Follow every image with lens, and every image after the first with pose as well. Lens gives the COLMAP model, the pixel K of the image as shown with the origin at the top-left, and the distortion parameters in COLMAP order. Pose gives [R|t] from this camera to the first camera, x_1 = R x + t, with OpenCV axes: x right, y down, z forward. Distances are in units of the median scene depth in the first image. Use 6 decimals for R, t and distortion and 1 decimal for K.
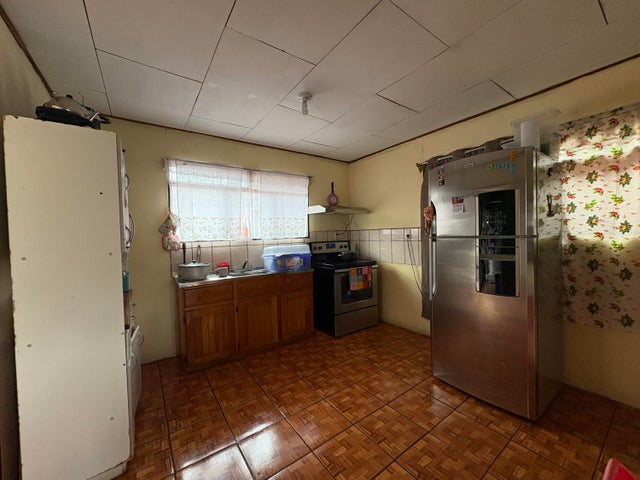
lens RADIAL K [[256.2, 0, 323.0], [0, 256.2, 239.7], [0, 0, 1]] dist [0.002612, 0.000759]
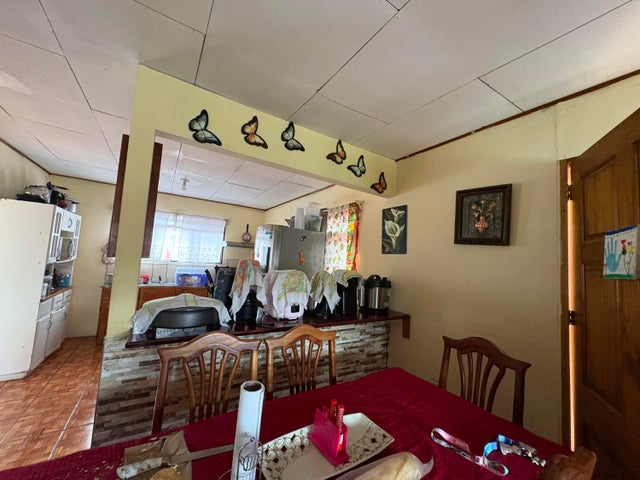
lens RADIAL K [[256.2, 0, 317.2], [0, 256.2, 239.7], [0, 0, 1]] dist [0.002612, 0.000759]
pose [[0.994686, 0.087940, -0.053543, 0.639147], [-0.093032, 0.990477, -0.101493, -0.053359], [0.044108, 0.105934, 0.993394, -0.417803]]
